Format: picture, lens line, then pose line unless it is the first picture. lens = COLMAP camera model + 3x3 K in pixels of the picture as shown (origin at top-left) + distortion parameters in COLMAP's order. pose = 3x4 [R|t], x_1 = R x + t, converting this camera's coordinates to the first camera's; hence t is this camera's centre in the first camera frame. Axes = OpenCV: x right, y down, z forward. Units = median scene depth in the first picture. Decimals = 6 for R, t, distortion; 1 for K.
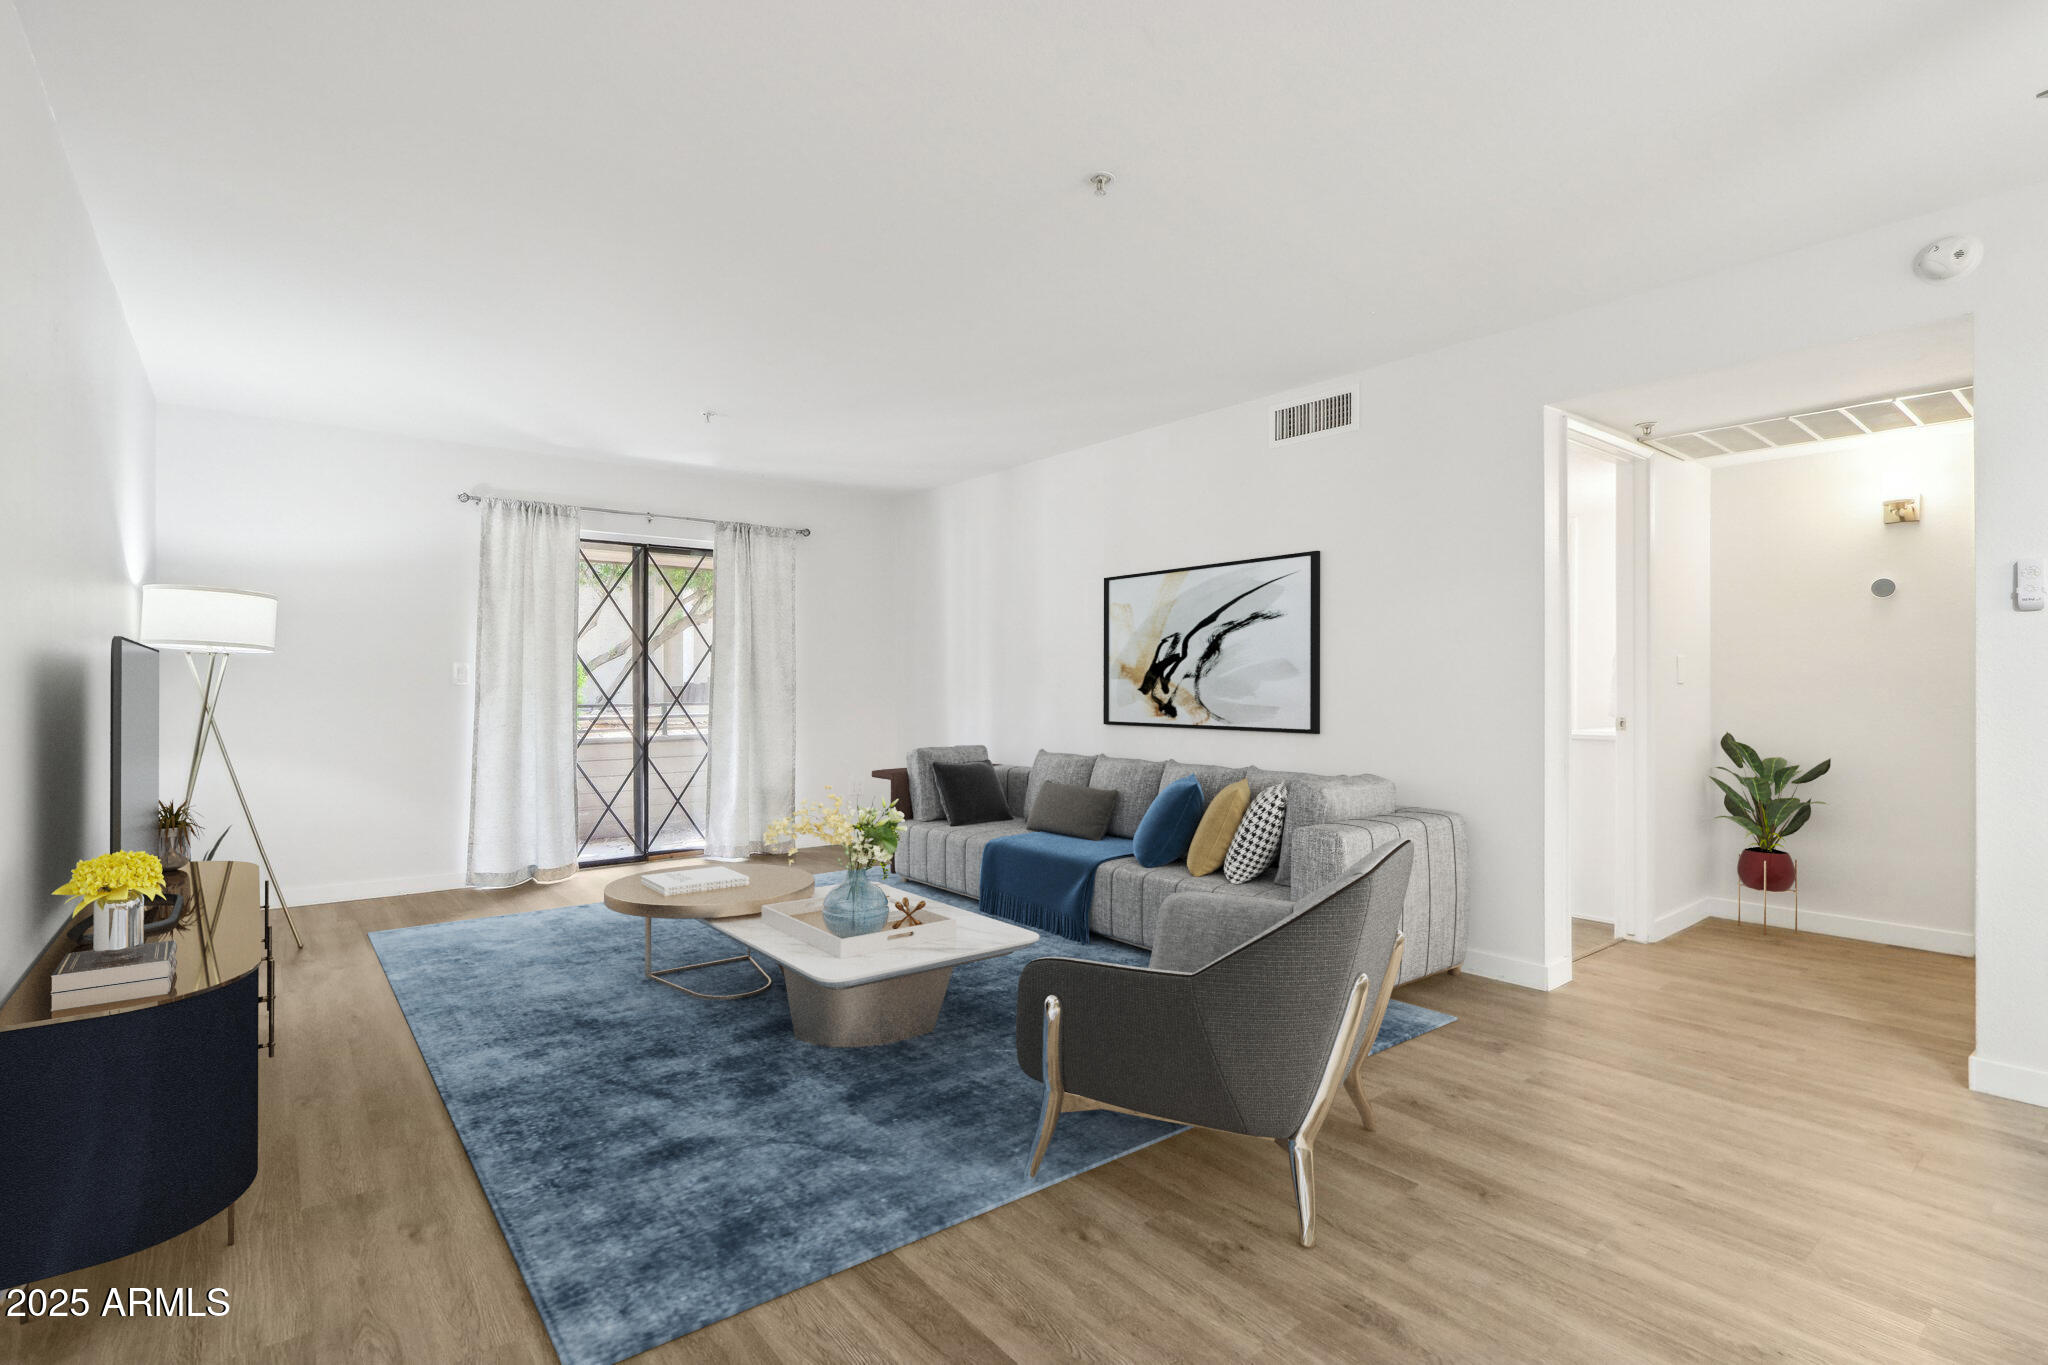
lens RADIAL K [[958.5, 0, 1019.8], [0, 958.5, 687.7], [0, 0, 1]] dist [-0.012134, -0.001309]
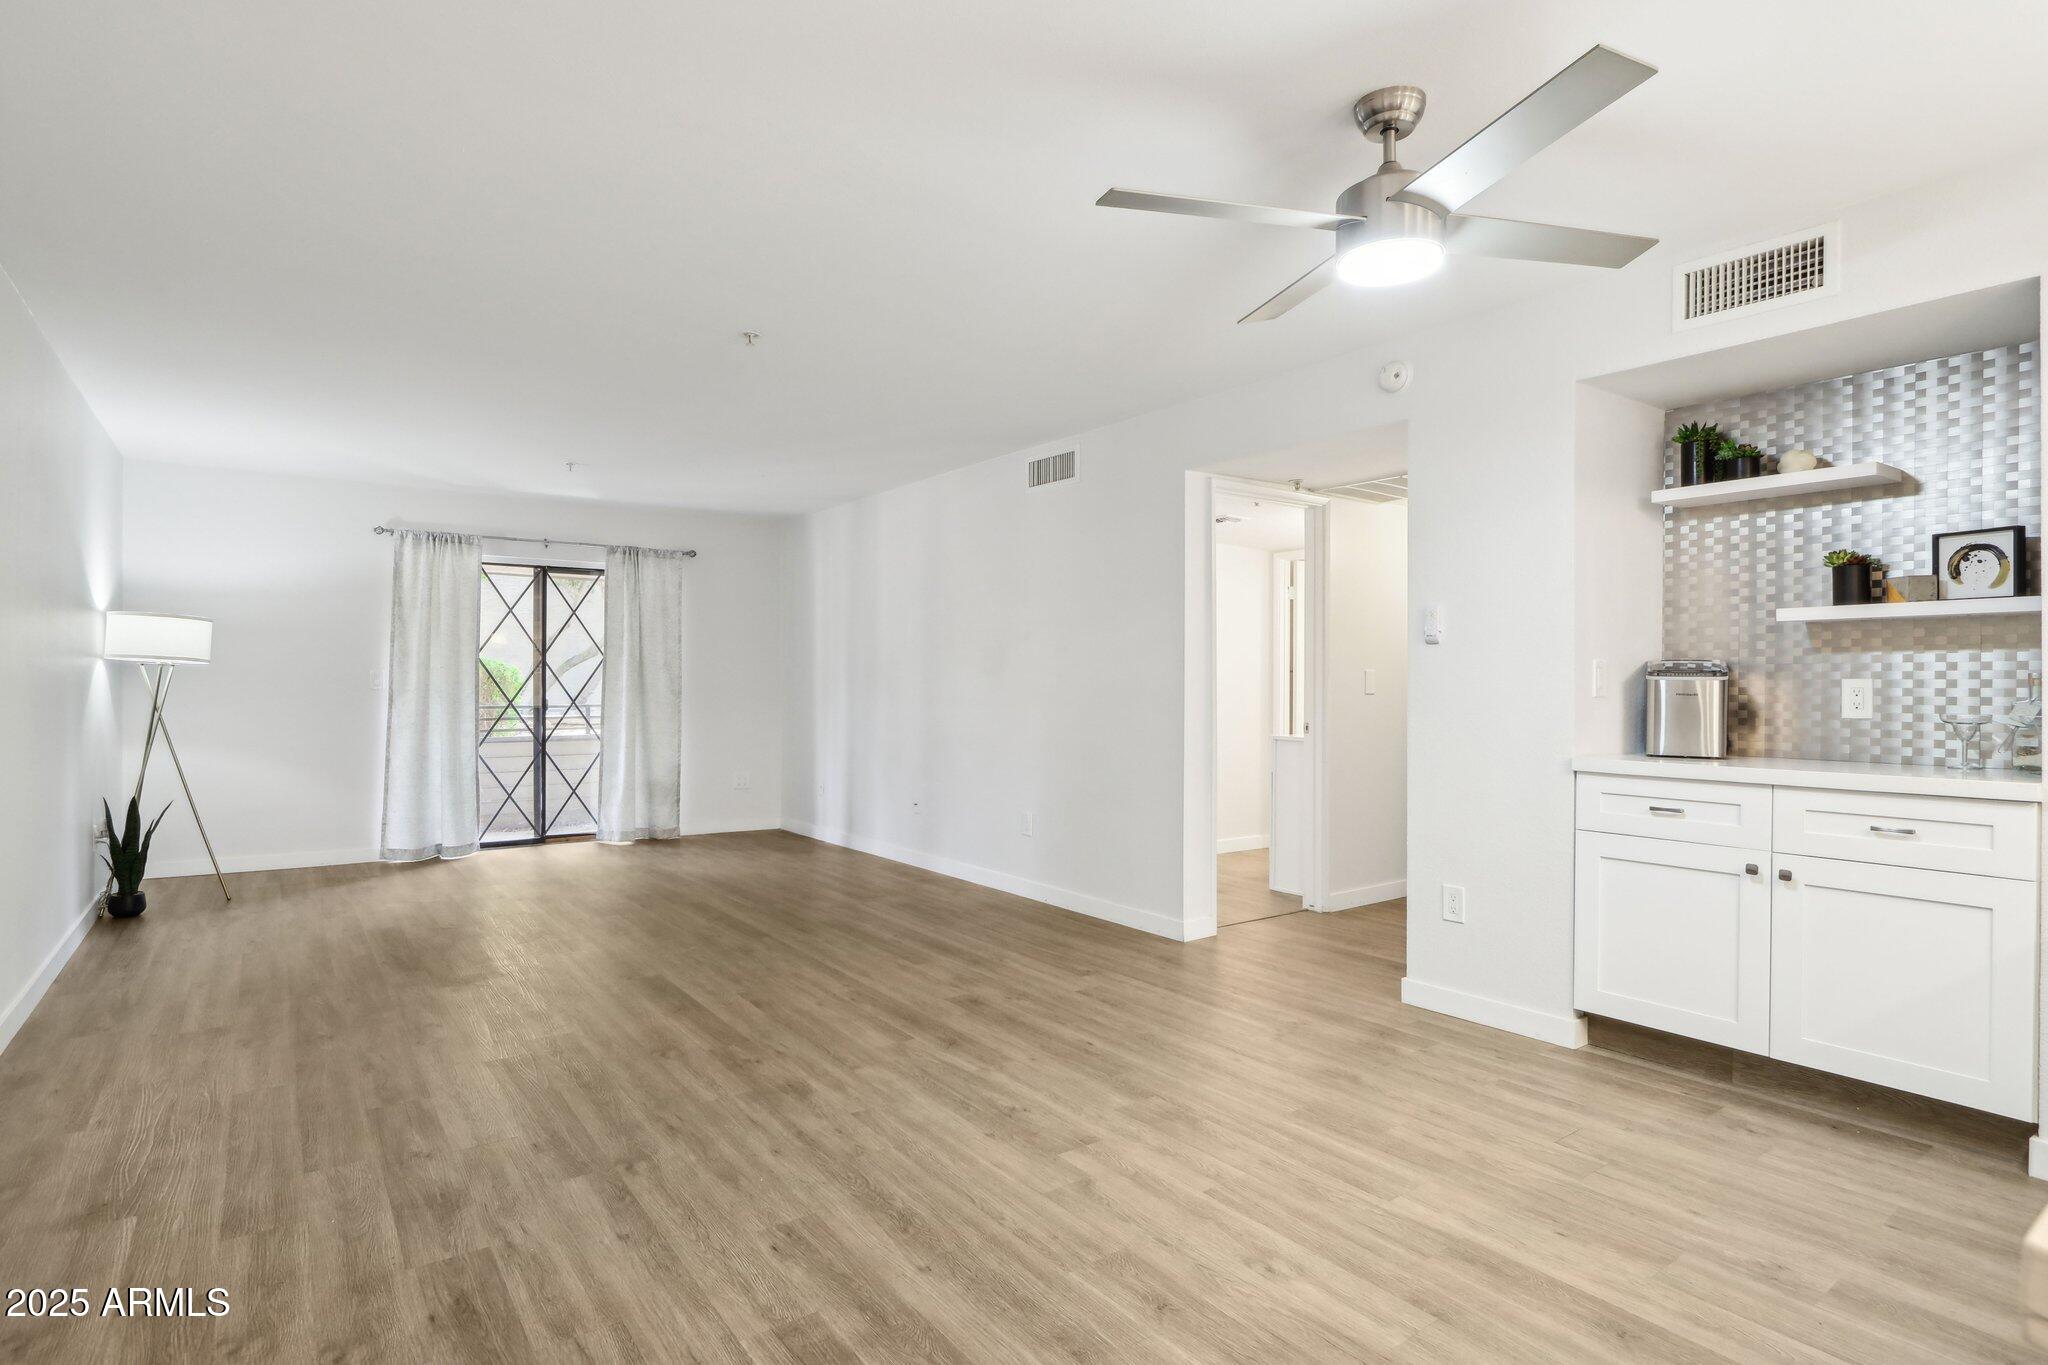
lens RADIAL K [[1014.9, 0, 1002.0], [0, 1014.9, 688.5], [0, 0, 1]] dist [-0.013678, 0.001099]
pose [[0.999165, 0.004964, -0.040555, 0.233605], [-0.004994, 0.999987, -0.000617, -0.006679], [0.040552, 0.000819, 0.999177, -0.211465]]
